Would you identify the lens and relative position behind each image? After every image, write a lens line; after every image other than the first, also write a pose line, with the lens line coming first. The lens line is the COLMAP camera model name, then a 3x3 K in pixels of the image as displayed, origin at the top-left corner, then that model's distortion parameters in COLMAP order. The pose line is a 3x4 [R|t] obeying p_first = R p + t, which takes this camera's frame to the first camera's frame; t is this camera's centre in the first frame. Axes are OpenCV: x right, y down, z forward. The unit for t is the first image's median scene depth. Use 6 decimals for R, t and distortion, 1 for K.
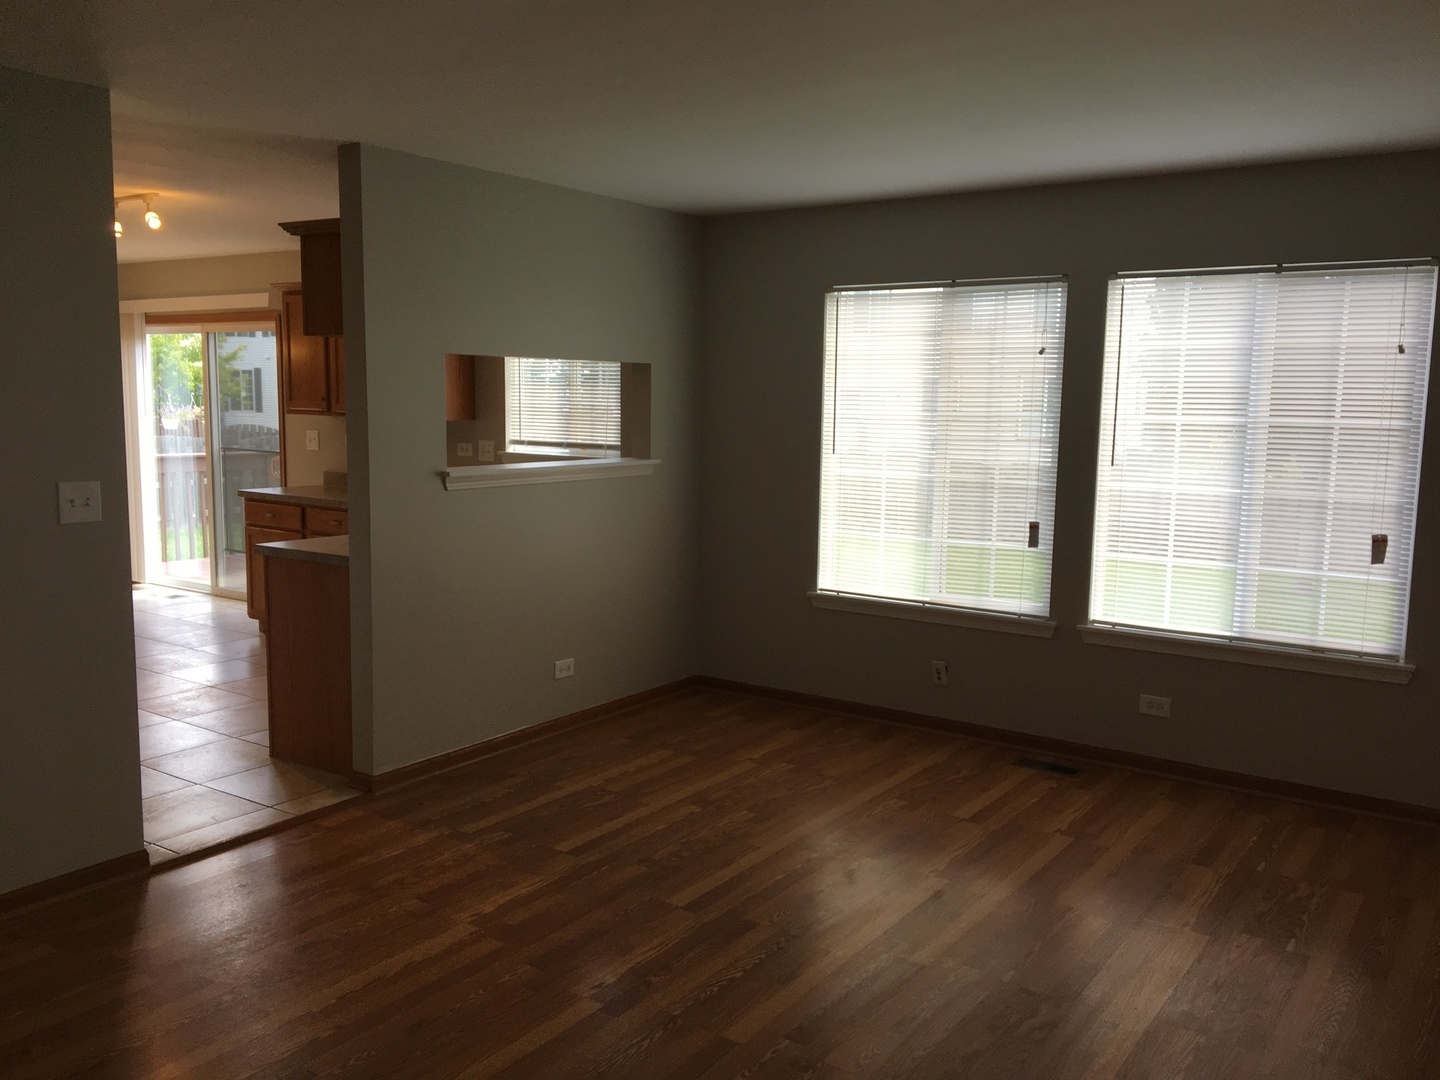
lens RADIAL K [[1216.5, 0, 733.2], [0, 1216.5, 535.5], [0, 0, 1]] dist [0.057715, -0.042538]
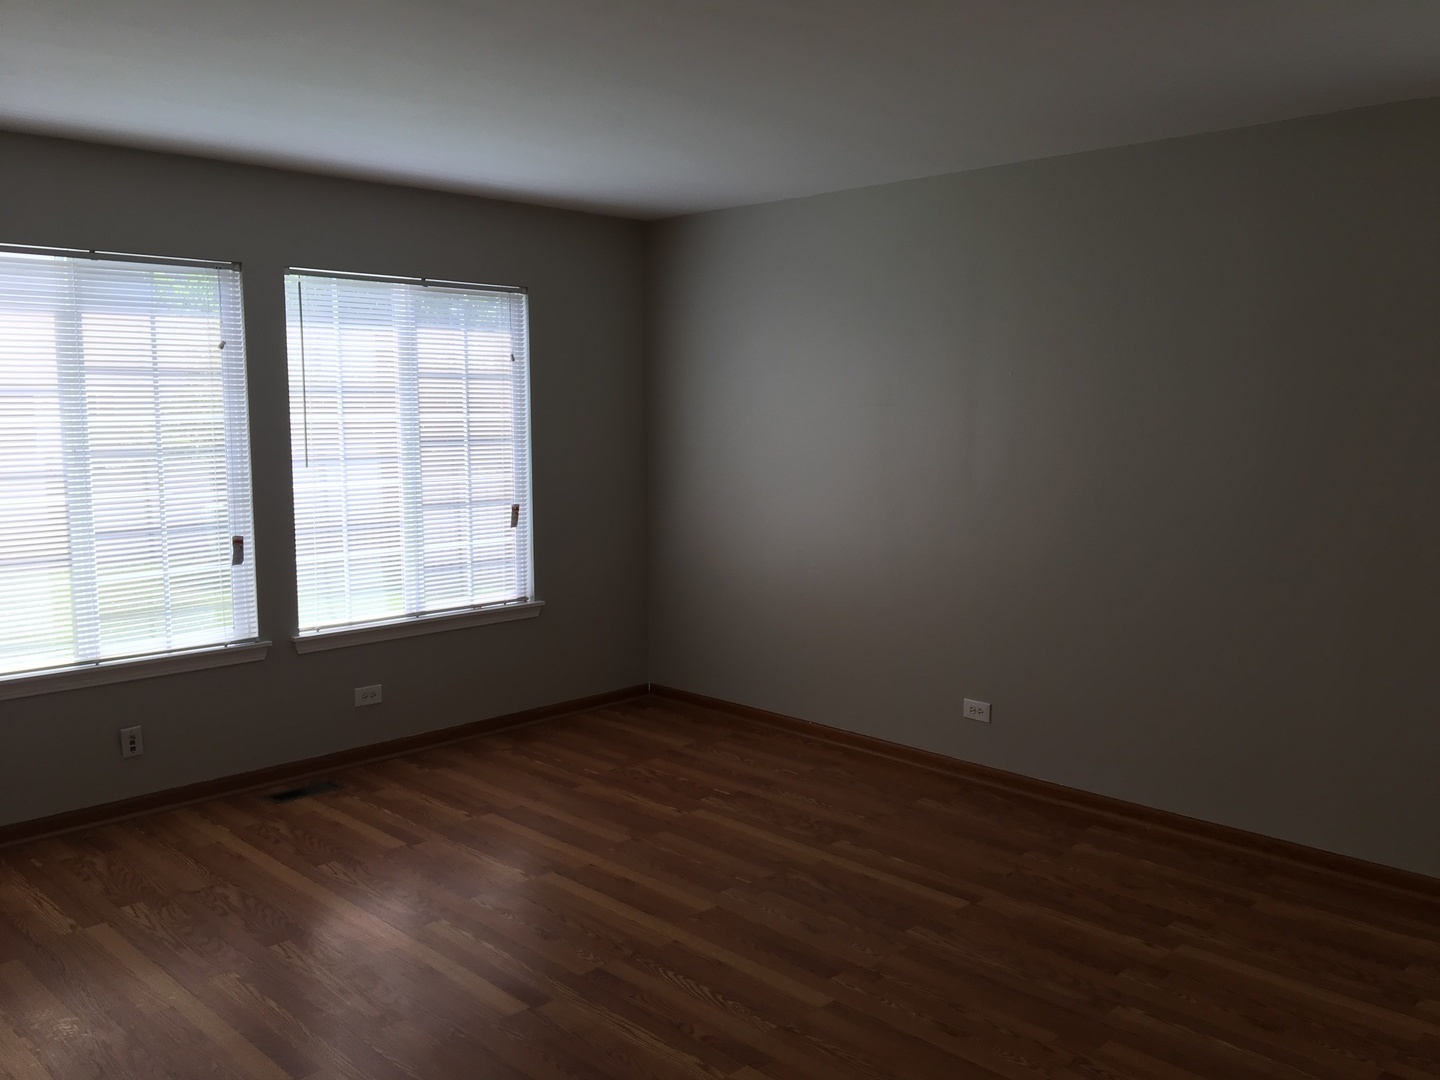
lens RADIAL K [[1216.5, 0, 717.3], [0, 1216.5, 540.6], [0, 0, 1]] dist [0.057715, -0.042538]
pose [[0.172660, -0.123458, 0.977214, -0.595116], [0.120458, 0.987313, 0.103451, -0.061052], [-0.977588, 0.099852, 0.185341, 0.510097]]
